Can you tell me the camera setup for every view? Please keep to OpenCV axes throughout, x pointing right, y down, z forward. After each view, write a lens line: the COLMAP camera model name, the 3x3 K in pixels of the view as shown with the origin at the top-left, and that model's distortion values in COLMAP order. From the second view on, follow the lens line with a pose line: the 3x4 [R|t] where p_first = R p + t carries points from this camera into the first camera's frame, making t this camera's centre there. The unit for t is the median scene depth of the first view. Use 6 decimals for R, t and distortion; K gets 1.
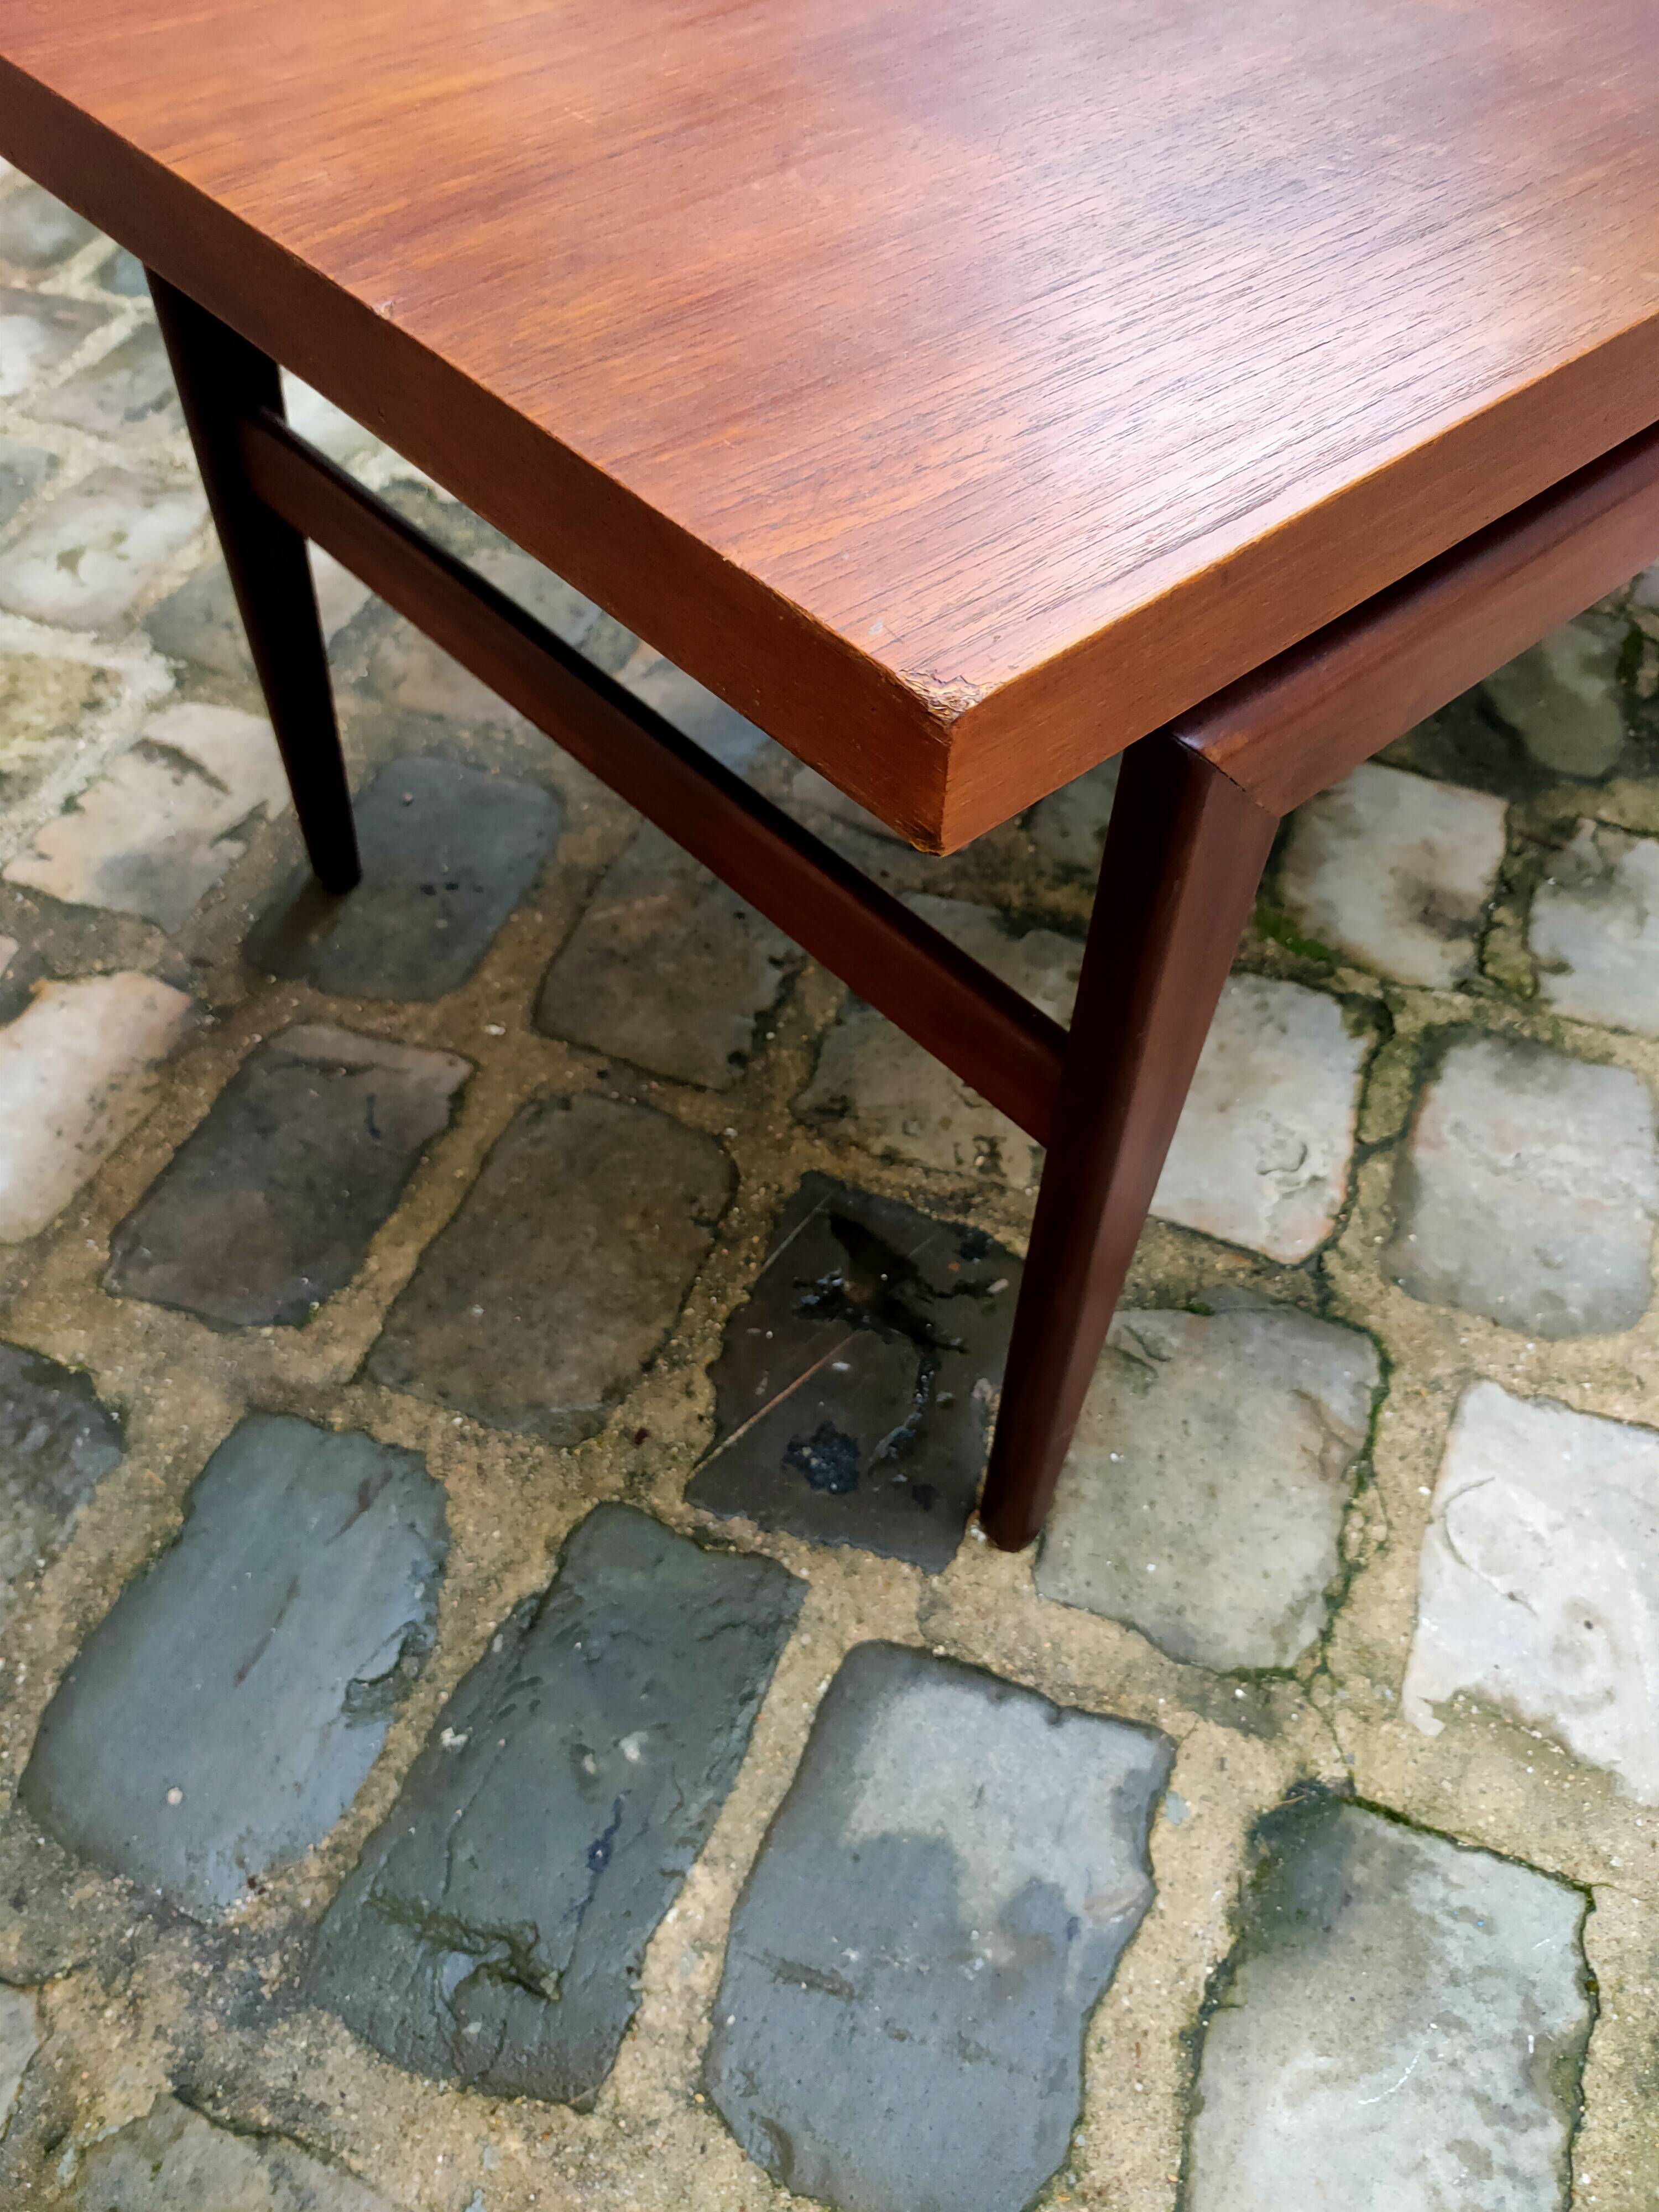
lens RADIAL K [[1724.8, 0, 870.8], [0, 1724.8, 1090.1], [0, 0, 1]] dist [0.061744, -0.070017]
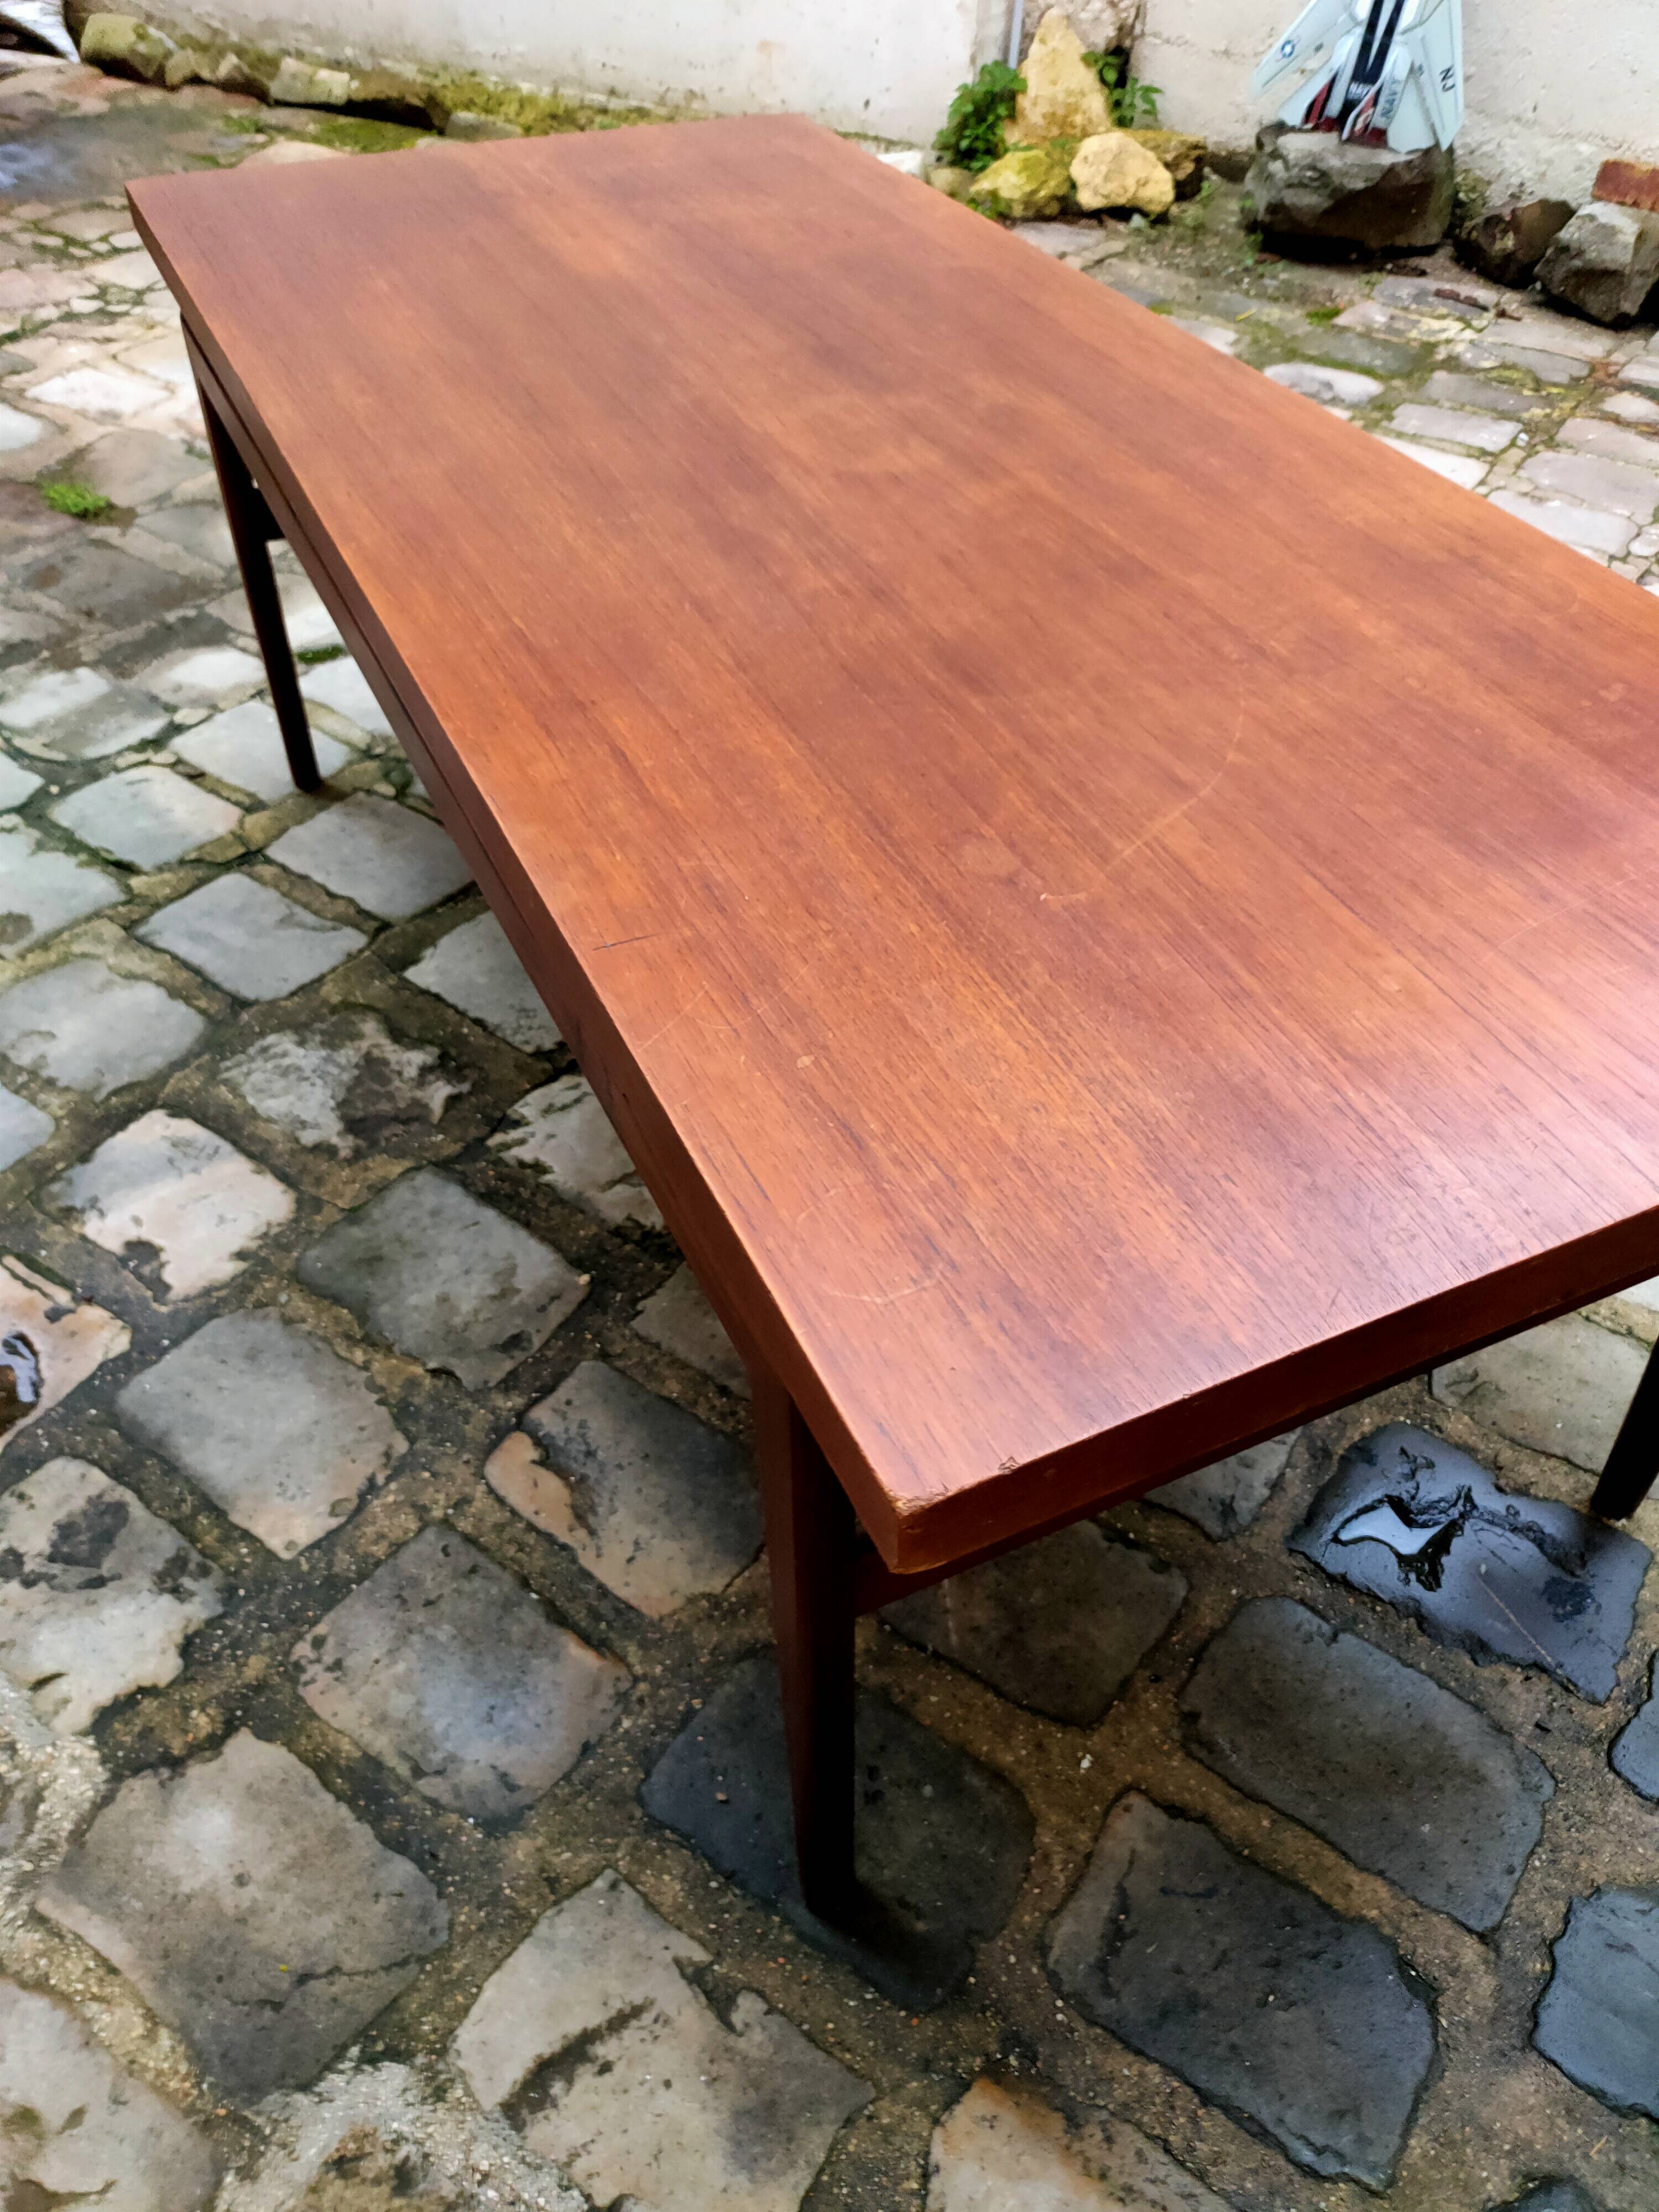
lens RADIAL K [[1689.3, 0, 836.3], [0, 1689.3, 1089.0], [0, 0, 1]] dist [0.071328, -0.091753]
pose [[0.284866, -0.663484, 0.691838, -0.814616], [0.732531, 0.616192, 0.289318, -0.798035], [-0.618263, 0.424376, 0.661555, 0.309056]]
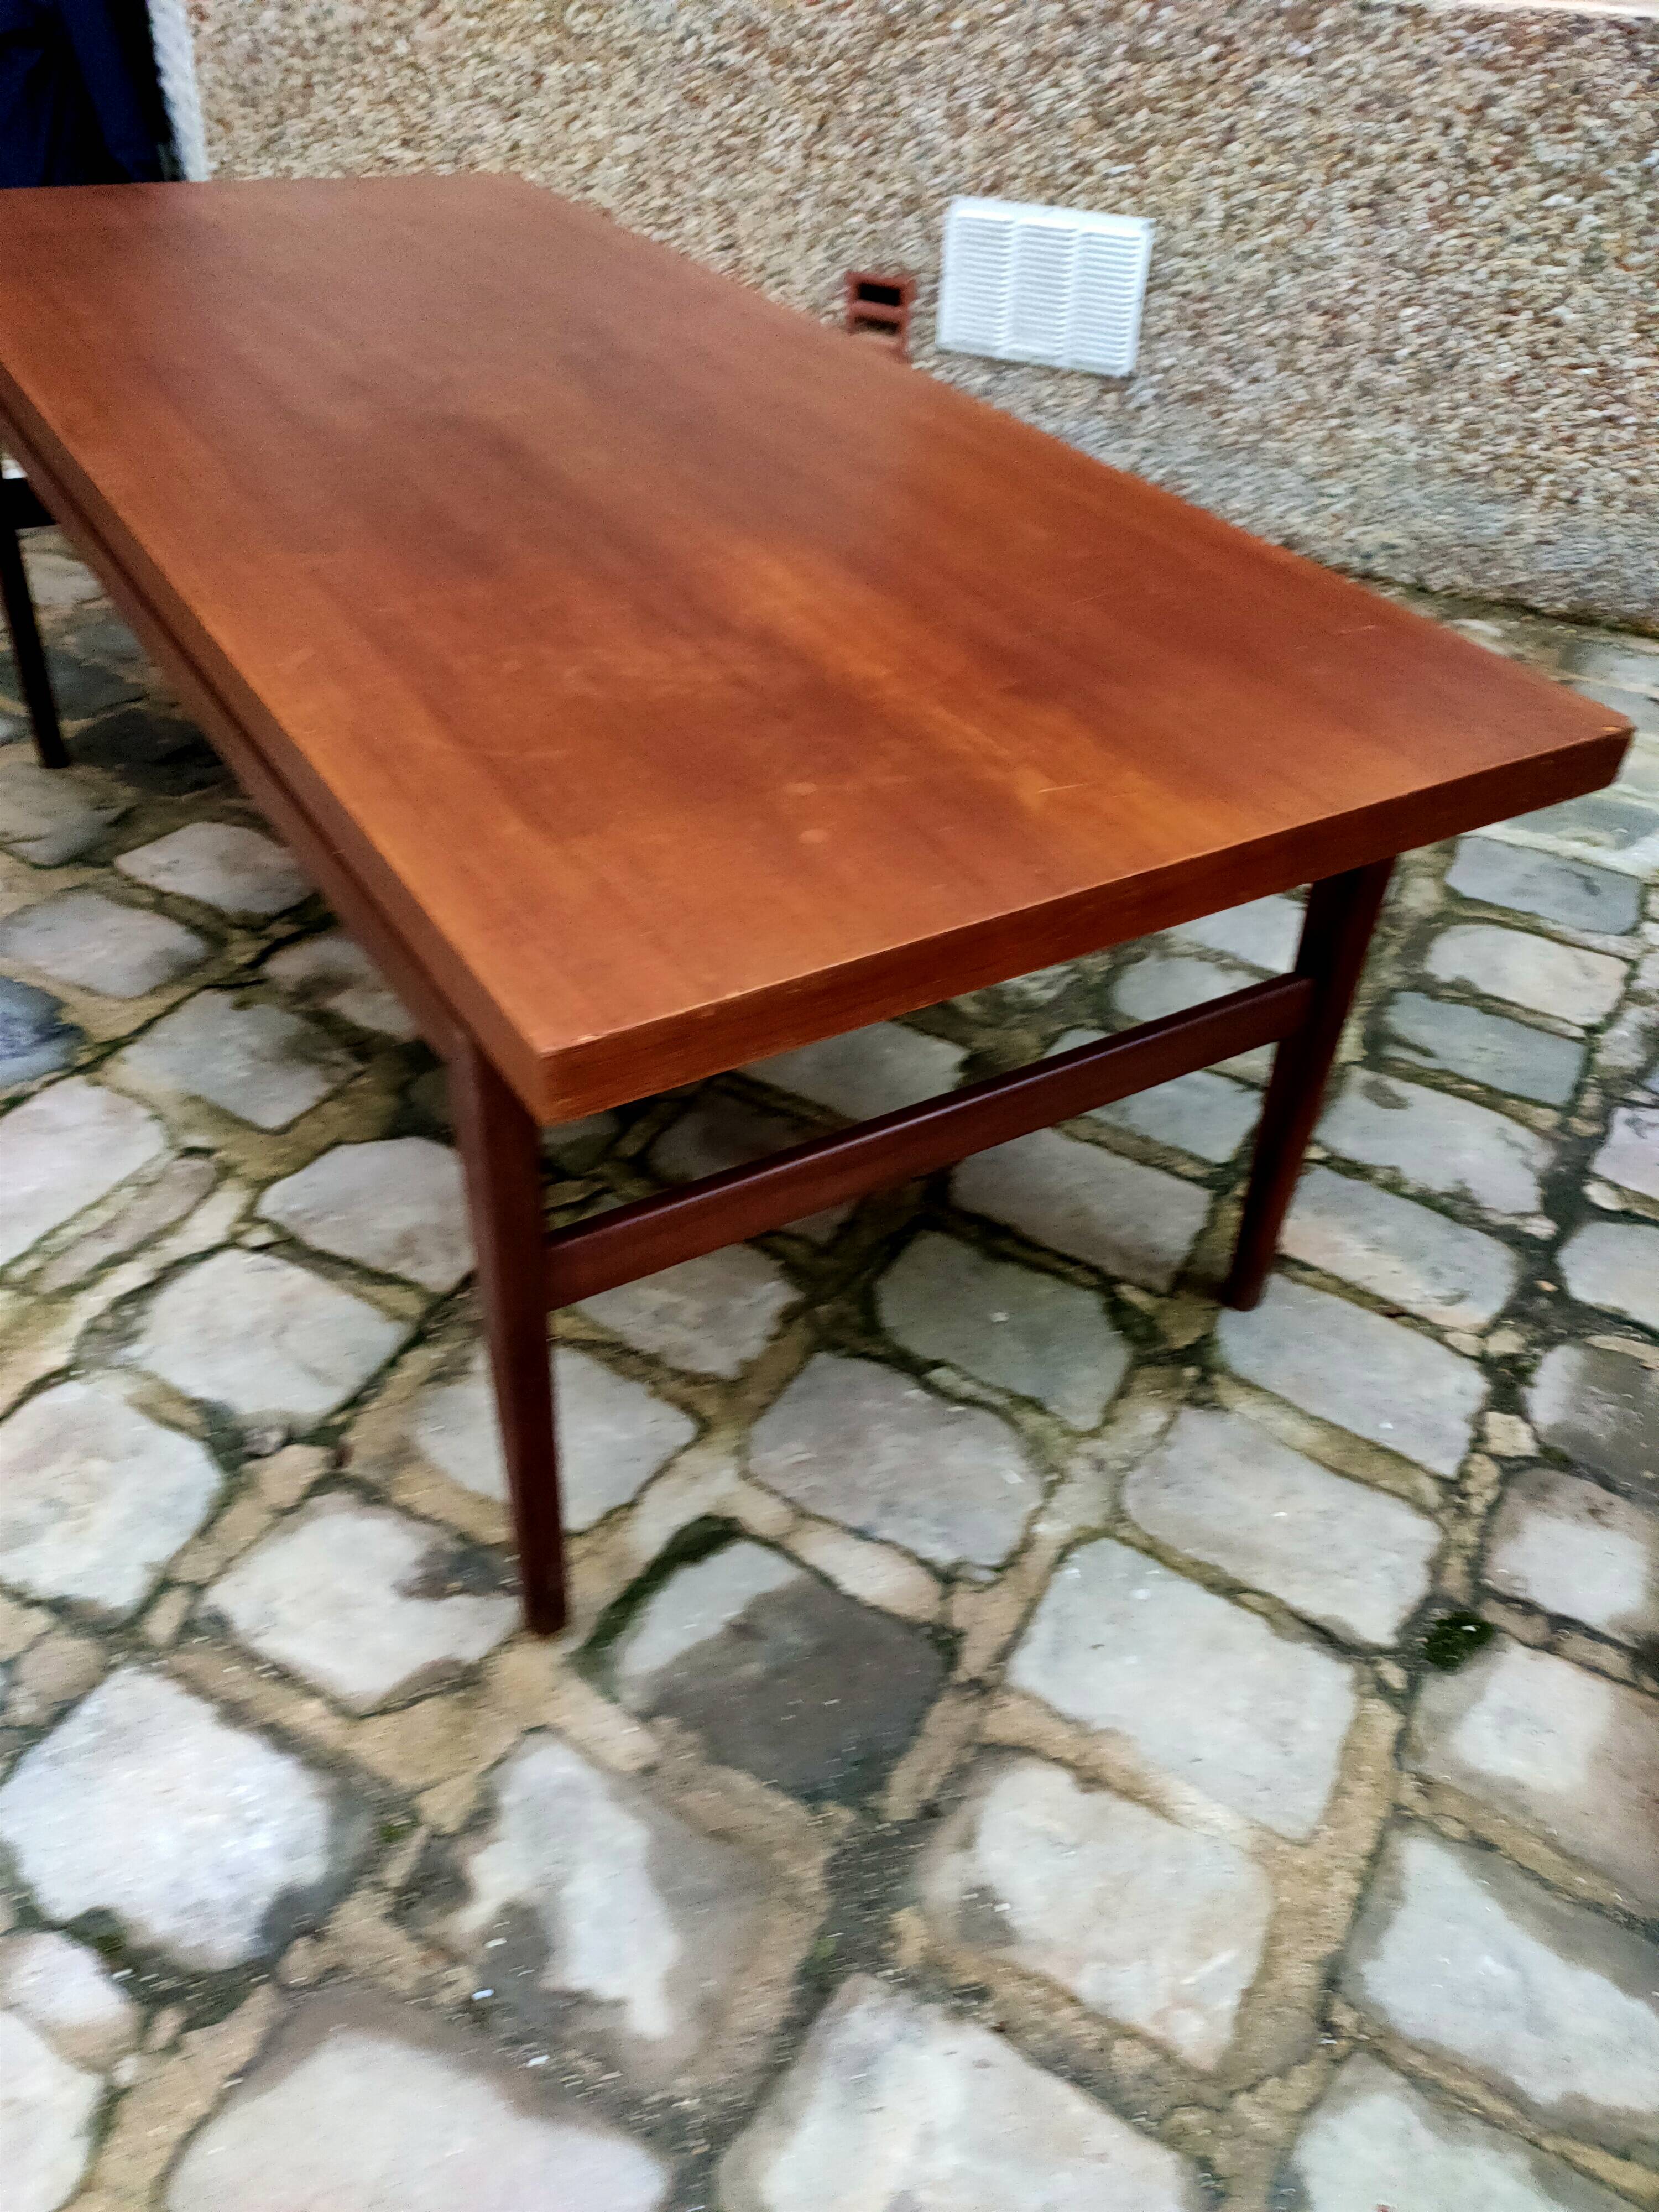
lens RADIAL K [[1743.6, 0, 786.6], [0, 1743.6, 1076.0], [0, 0, 1]] dist [0.043645, -0.041299]
pose [[-0.193934, 0.559390, -0.805899, 1.927684], [-0.795503, 0.391055, 0.462872, -1.385532], [0.574076, 0.730862, 0.369158, 0.957704]]
